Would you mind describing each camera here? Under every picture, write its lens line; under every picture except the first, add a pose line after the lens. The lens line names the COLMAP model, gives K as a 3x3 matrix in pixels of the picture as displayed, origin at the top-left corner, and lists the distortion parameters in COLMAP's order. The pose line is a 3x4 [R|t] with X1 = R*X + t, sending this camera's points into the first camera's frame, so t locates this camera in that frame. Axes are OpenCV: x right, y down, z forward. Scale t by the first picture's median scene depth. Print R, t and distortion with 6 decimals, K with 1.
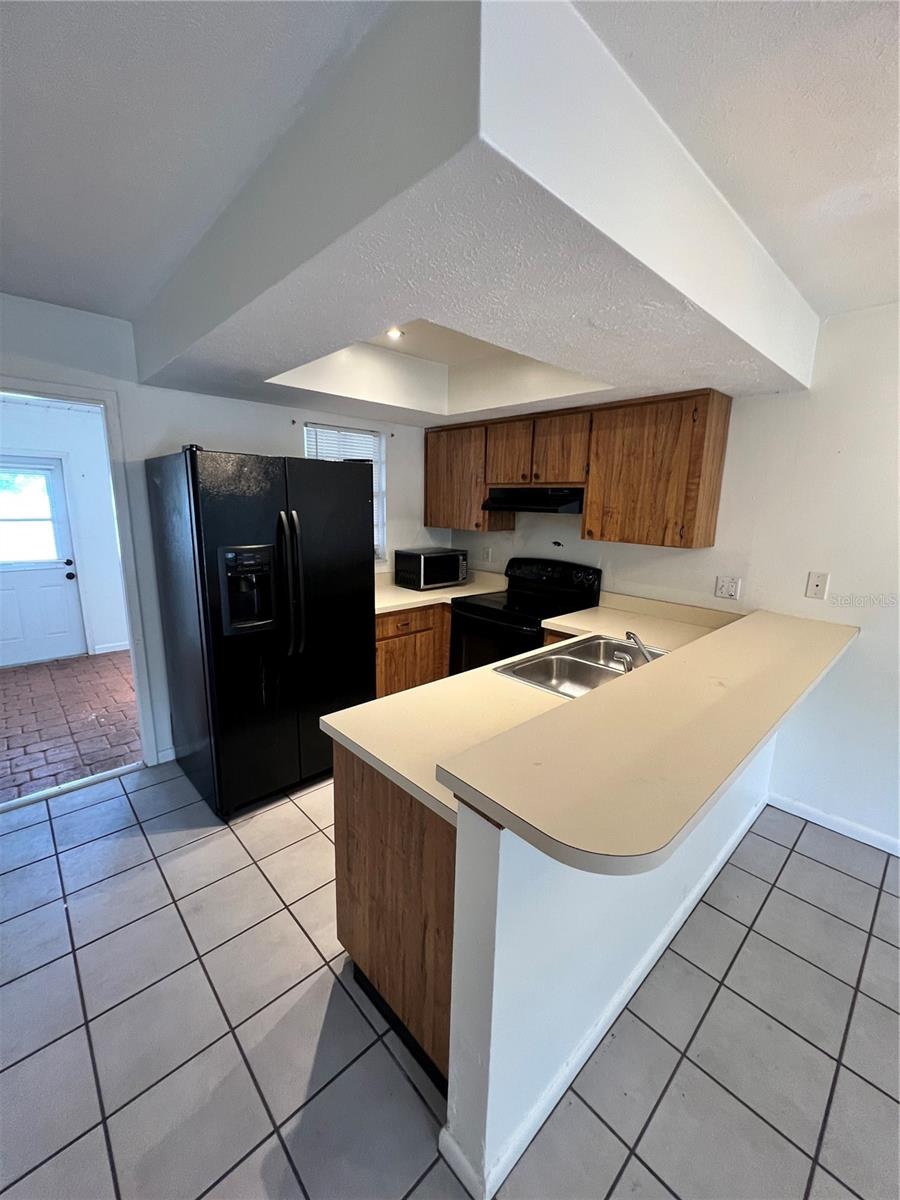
lens RADIAL K [[485.6, 0, 450.0], [0, 485.6, 600.0], [0, 0, 1]] dist [-0.001396, 0.000136]
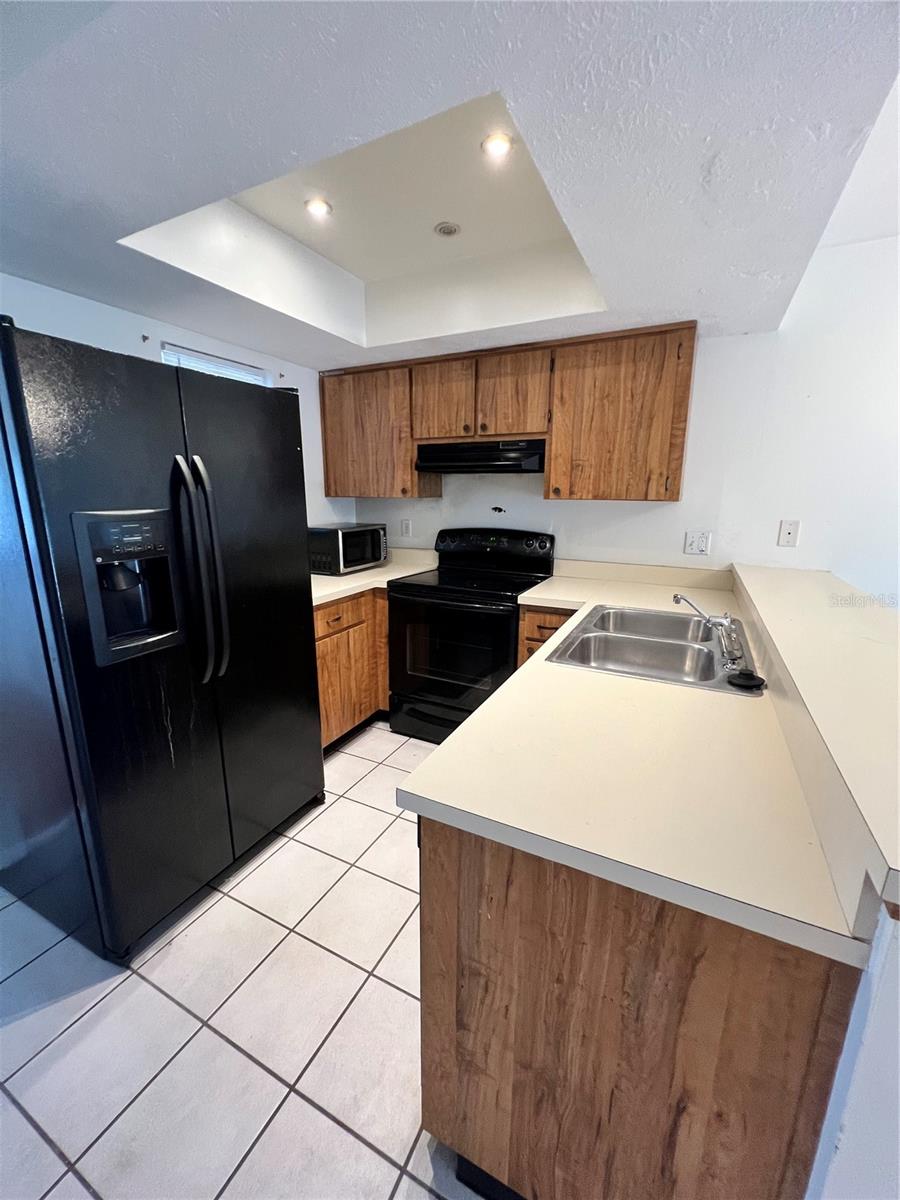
lens RADIAL K [[485.6, 0, 450.0], [0, 485.6, 600.0], [0, 0, 1]] dist [-0.001396, 0.000136]
pose [[0.938984, -0.093633, 0.330971, -0.186209], [0.085560, 0.995573, 0.038912, 0.005896], [-0.333149, -0.008220, 0.942838, 0.226532]]
